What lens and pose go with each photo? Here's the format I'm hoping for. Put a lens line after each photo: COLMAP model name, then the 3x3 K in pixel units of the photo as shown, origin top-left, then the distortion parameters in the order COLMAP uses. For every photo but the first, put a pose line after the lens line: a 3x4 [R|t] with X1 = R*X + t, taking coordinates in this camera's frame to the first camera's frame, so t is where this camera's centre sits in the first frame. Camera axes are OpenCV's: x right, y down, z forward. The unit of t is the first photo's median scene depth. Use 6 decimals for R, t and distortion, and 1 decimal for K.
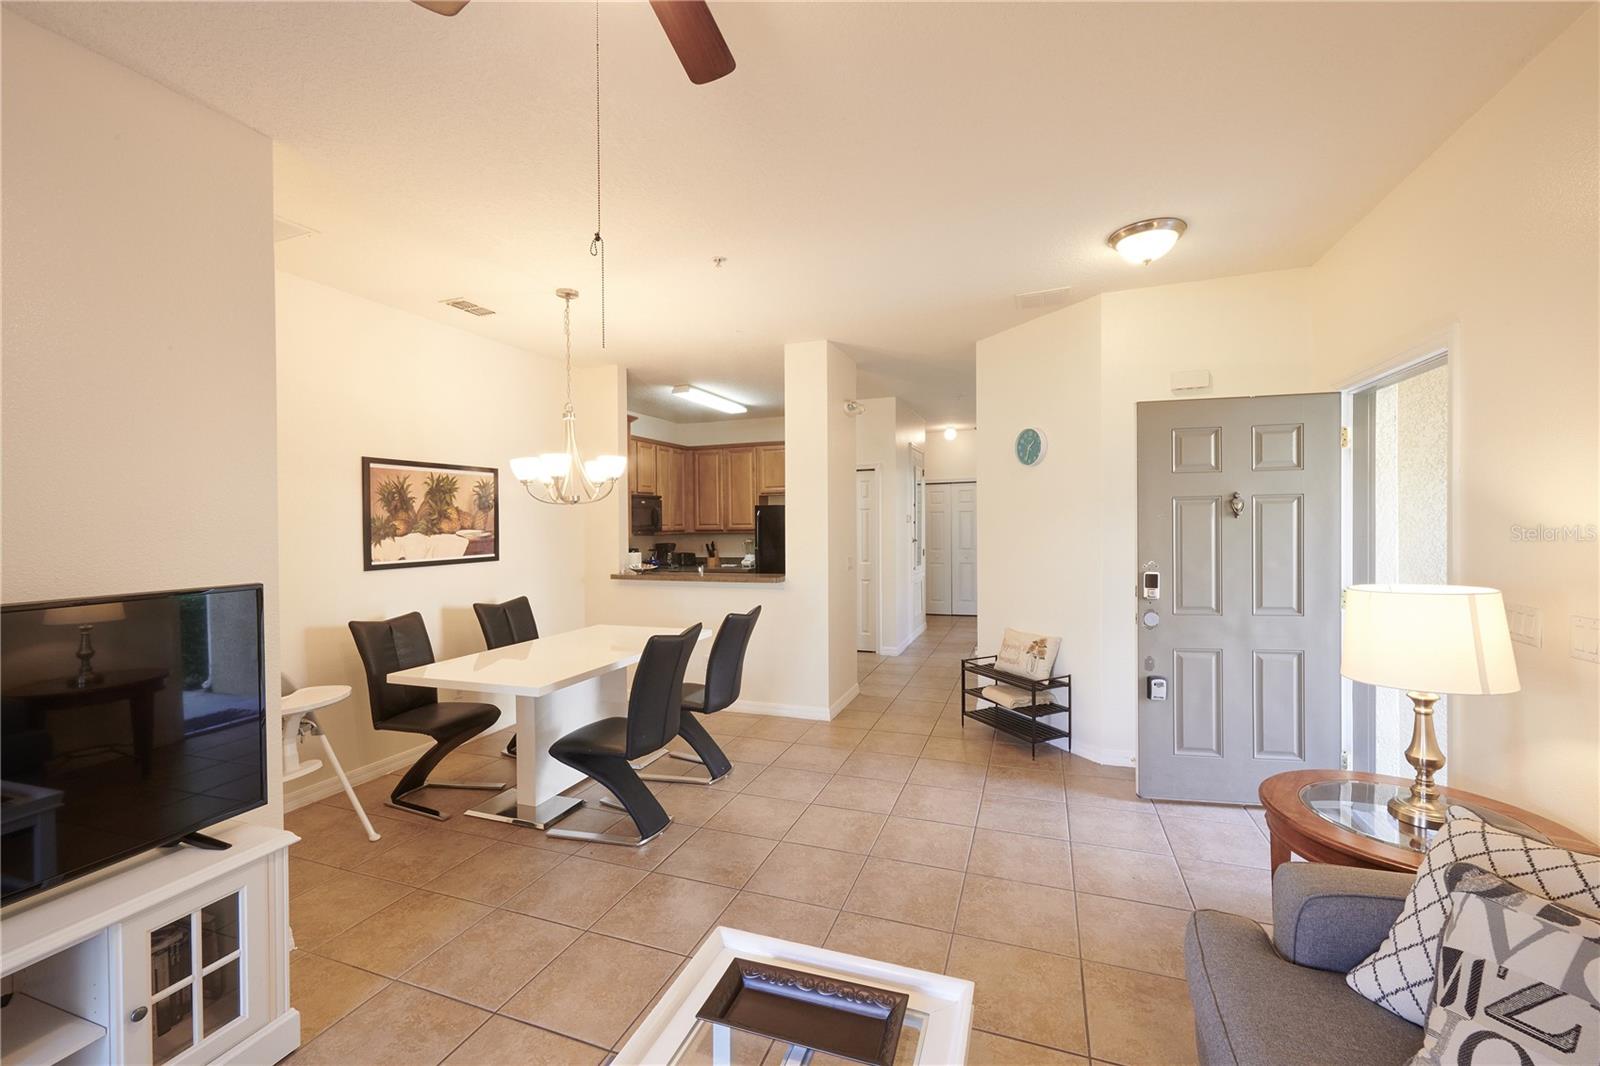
lens RADIAL K [[628.8, 0, 800.9], [0, 628.8, 536.3], [0, 0, 1]] dist [-0.000920, -0.000171]
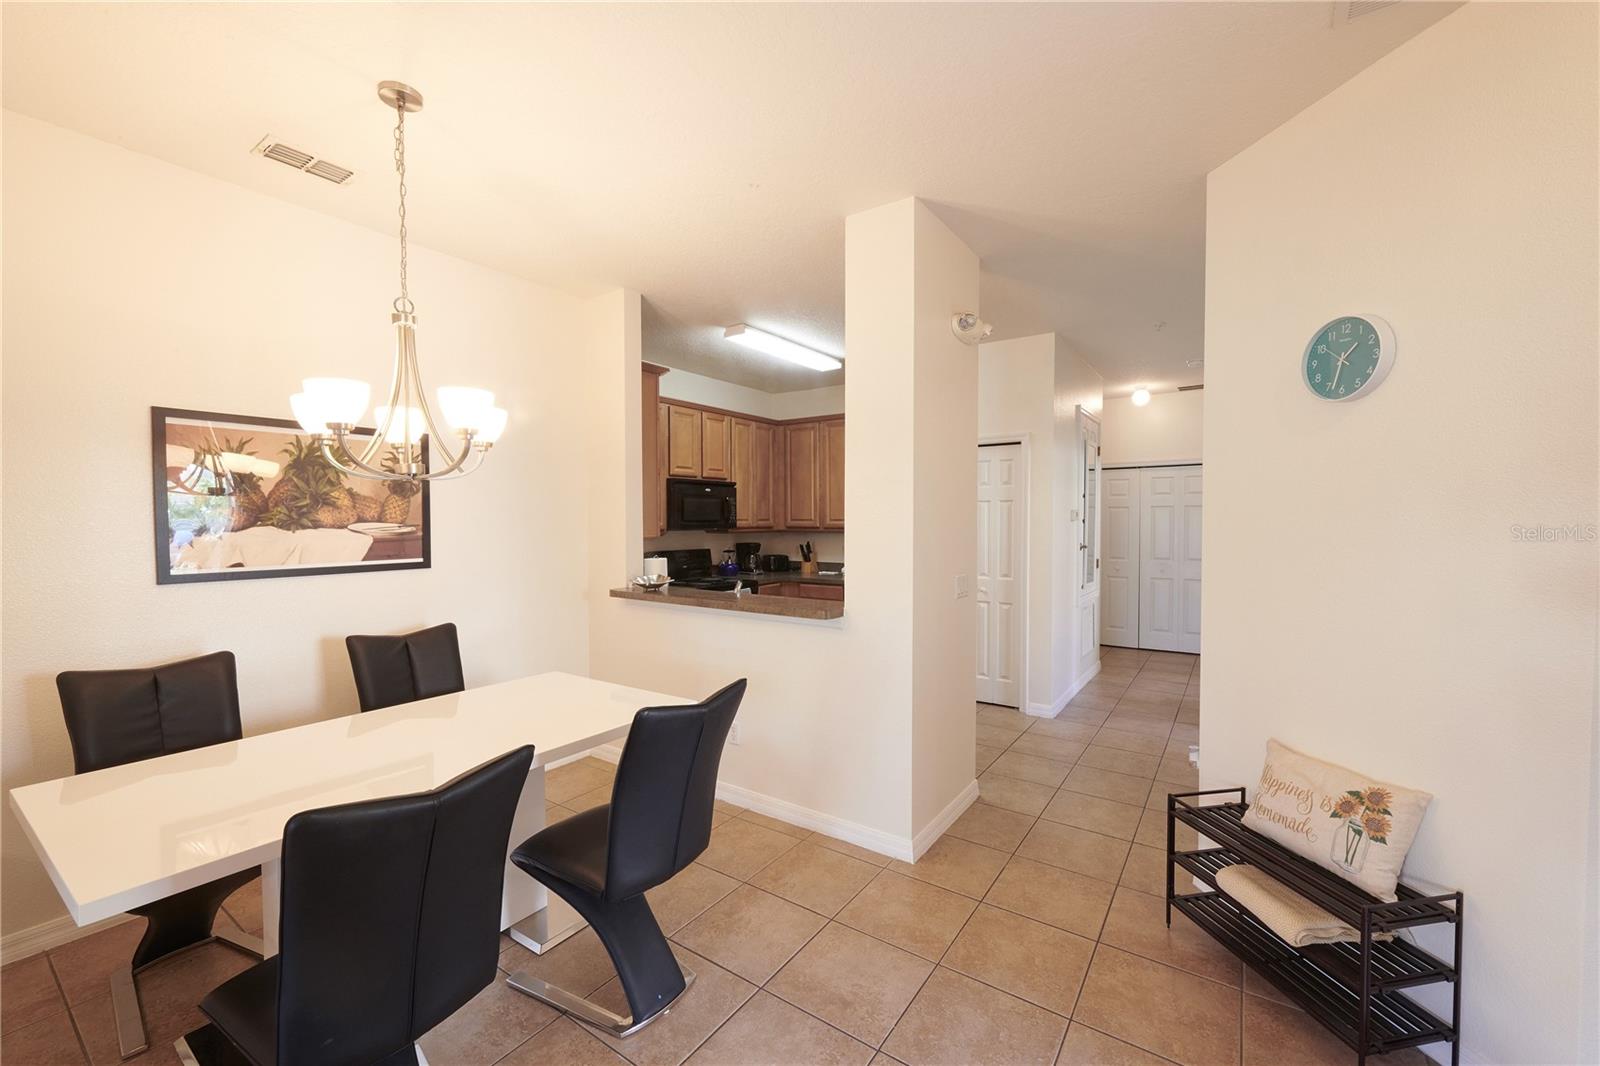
lens RADIAL K [[633.4, 0, 815.1], [0, 633.4, 529.6], [0, 0, 1]] dist [-0.002102, -0.000102]
pose [[0.973069, 0.017119, -0.229875, 0.097819], [-0.018119, 0.999833, -0.002240, -0.010460], [0.229799, 0.006345, 0.973217, 0.463769]]
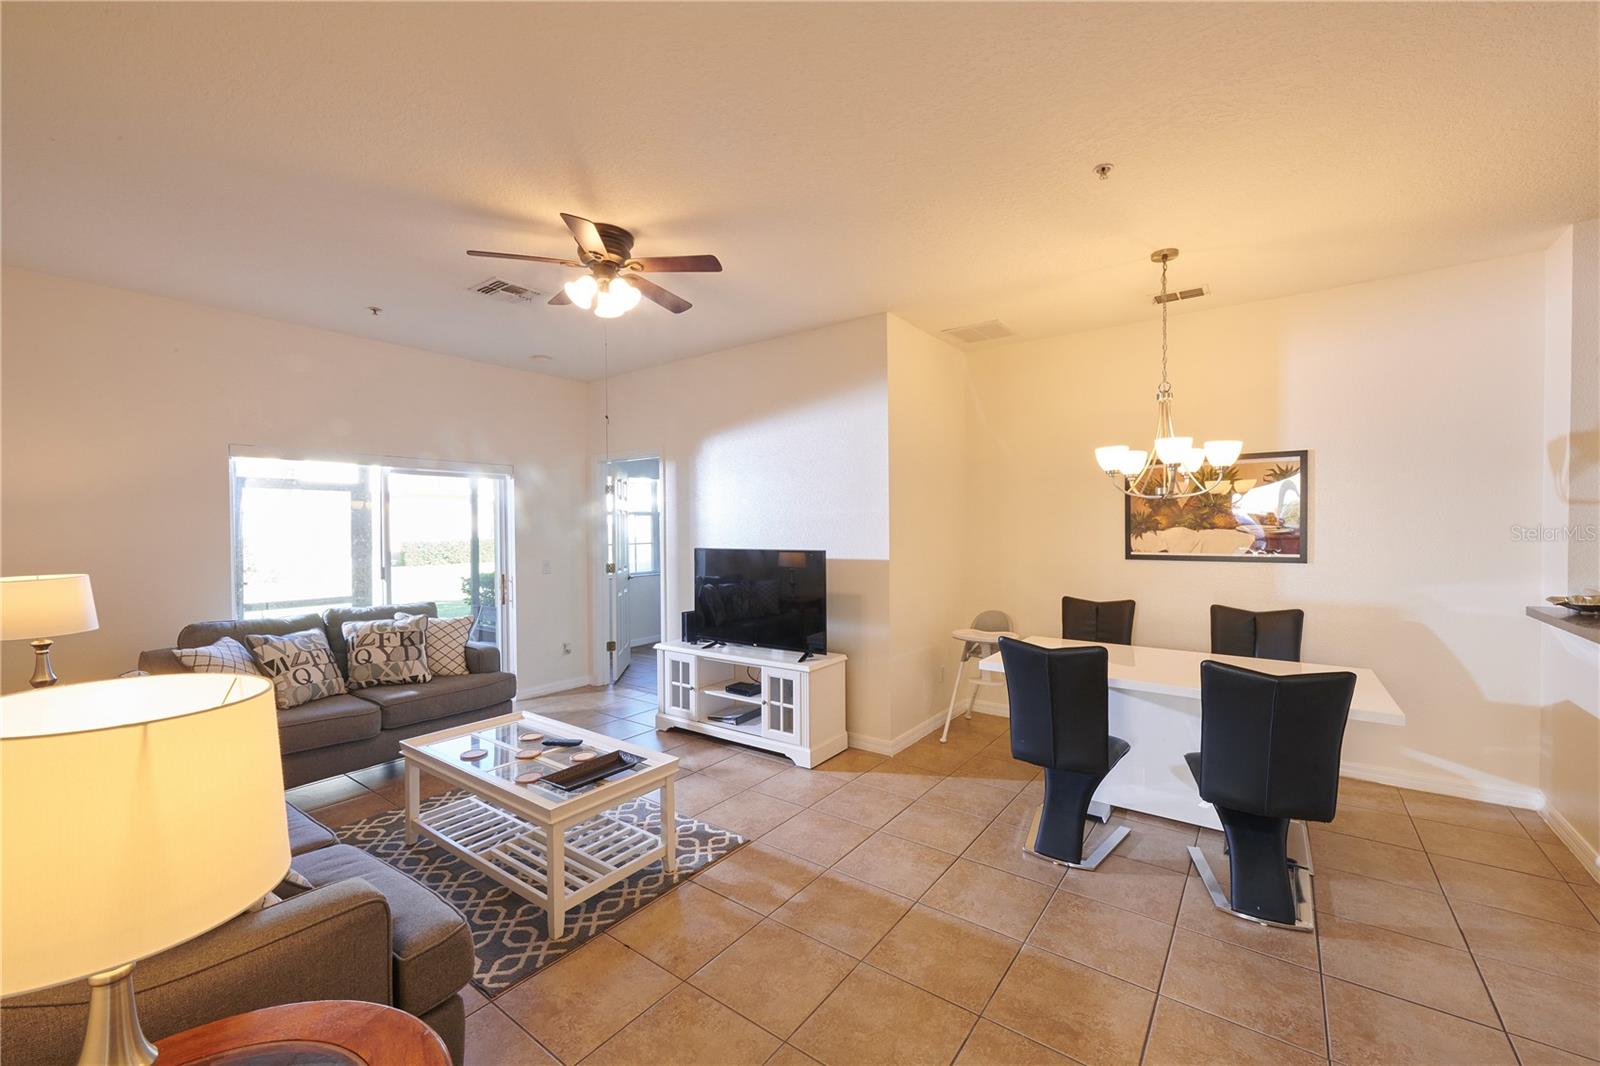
lens RADIAL K [[628.8, 0, 800.9], [0, 628.8, 536.3], [0, 0, 1]] dist [-0.000920, -0.000171]
pose [[-0.257228, 0.030580, -0.965867, 0.516197], [-0.014342, 0.999268, 0.035457, -0.017425], [0.966244, 0.022973, -0.256602, 0.633704]]
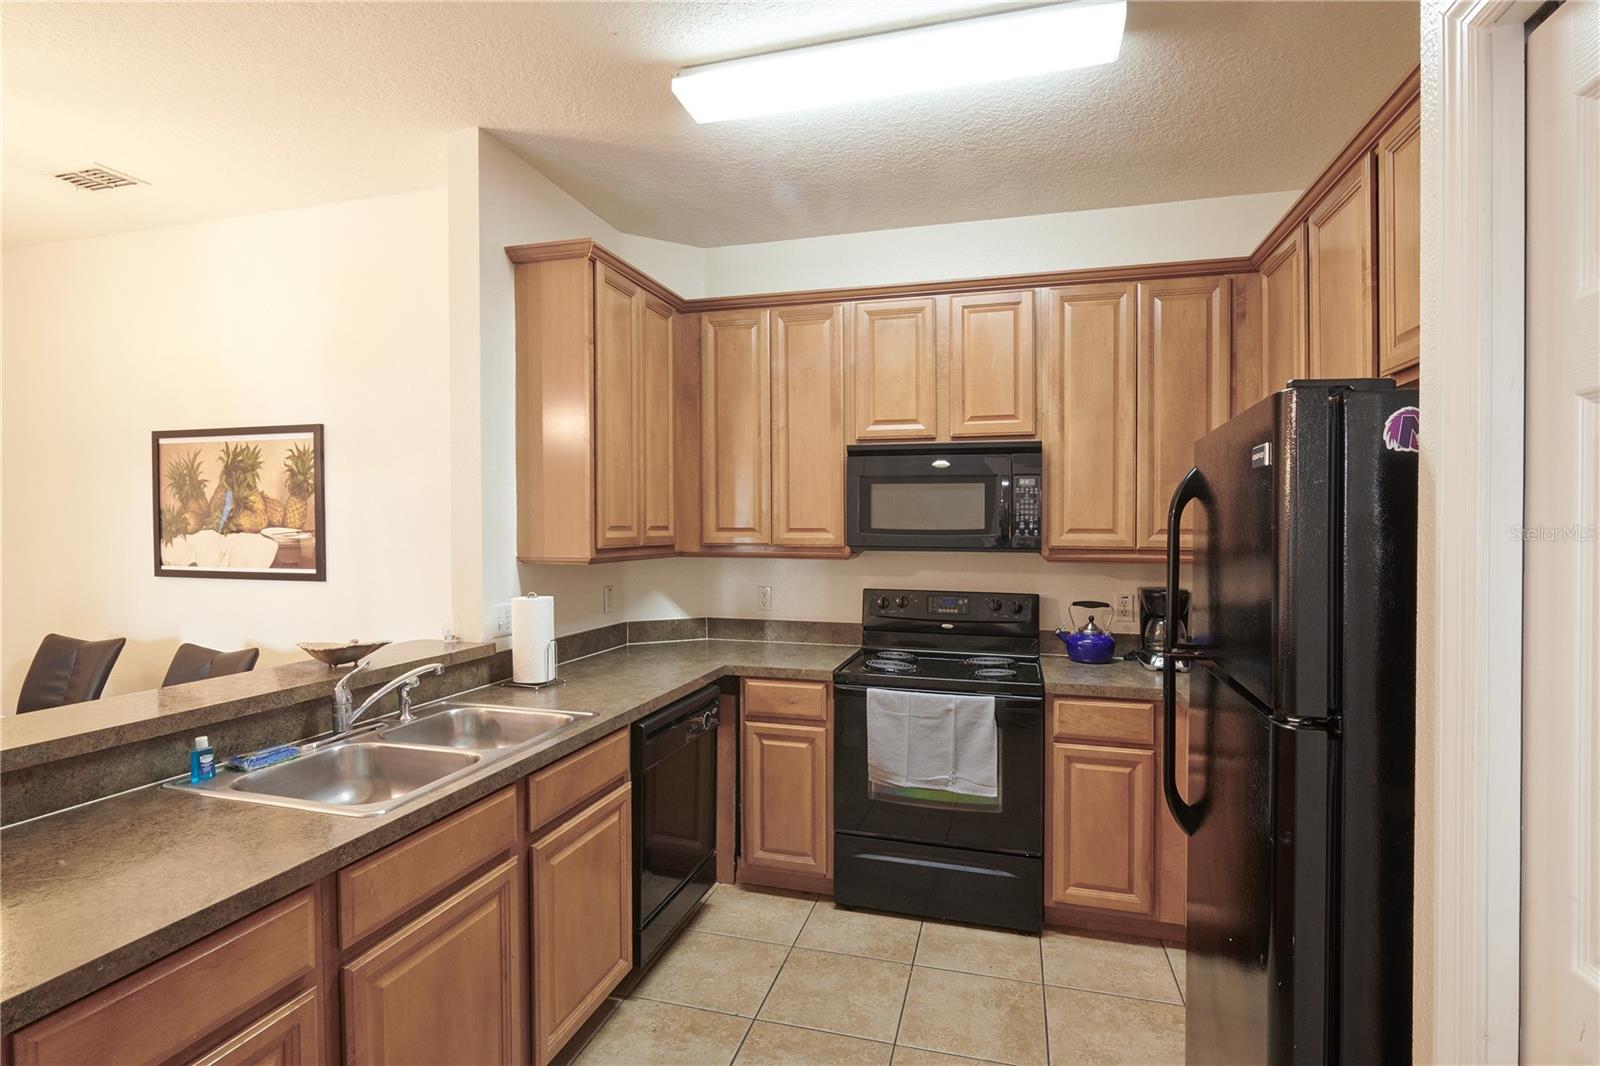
lens RADIAL K [[805.4, 0, 794.0], [0, 805.4, 536.1], [0, 0, 1]] dist [-0.000541, -0.000051]
pose [[0.088129, 0.026849, -0.995747, 0.334659], [-0.029208, 0.999277, 0.024359, -0.038185], [0.995681, 0.026937, 0.088849, 1.505000]]
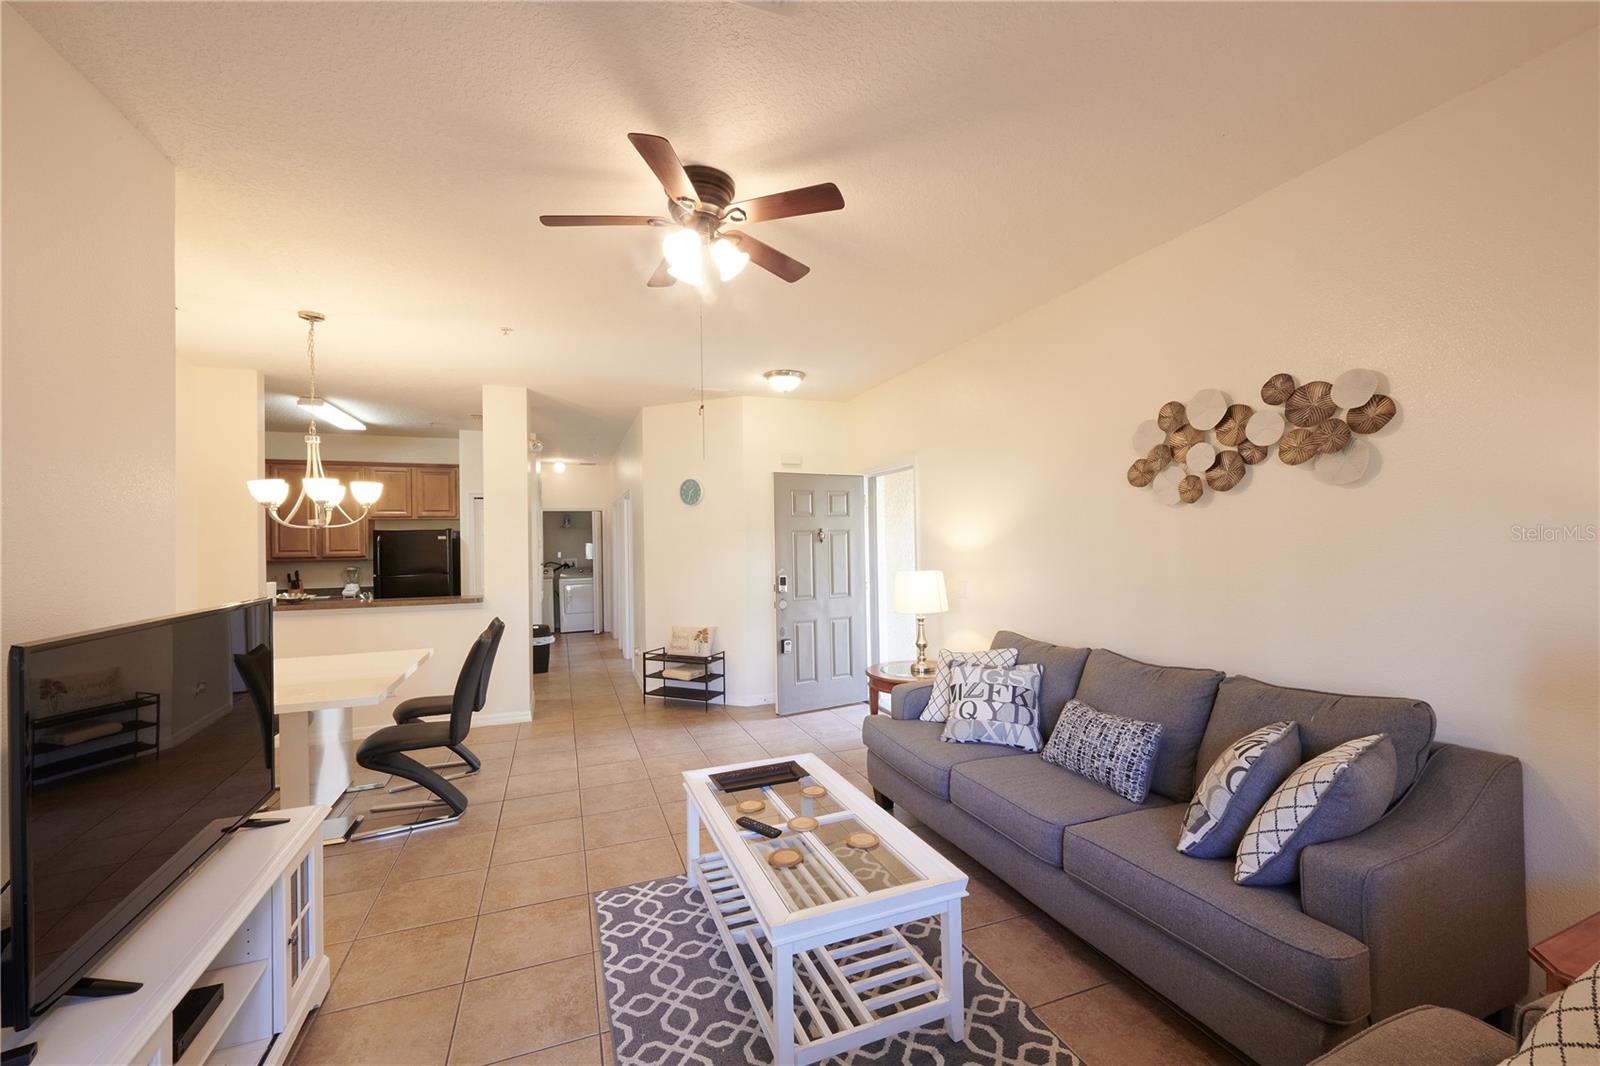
lens RADIAL K [[644.6, 0, 783.7], [0, 644.6, 538.5], [0, 0, 1]] dist [0.000529, -0.000036]
pose [[0.760092, 0.007488, 0.649773, -0.411642], [0.018276, 0.999292, -0.032896, 0.011417], [-0.649559, 0.036879, 0.759416, -0.218054]]
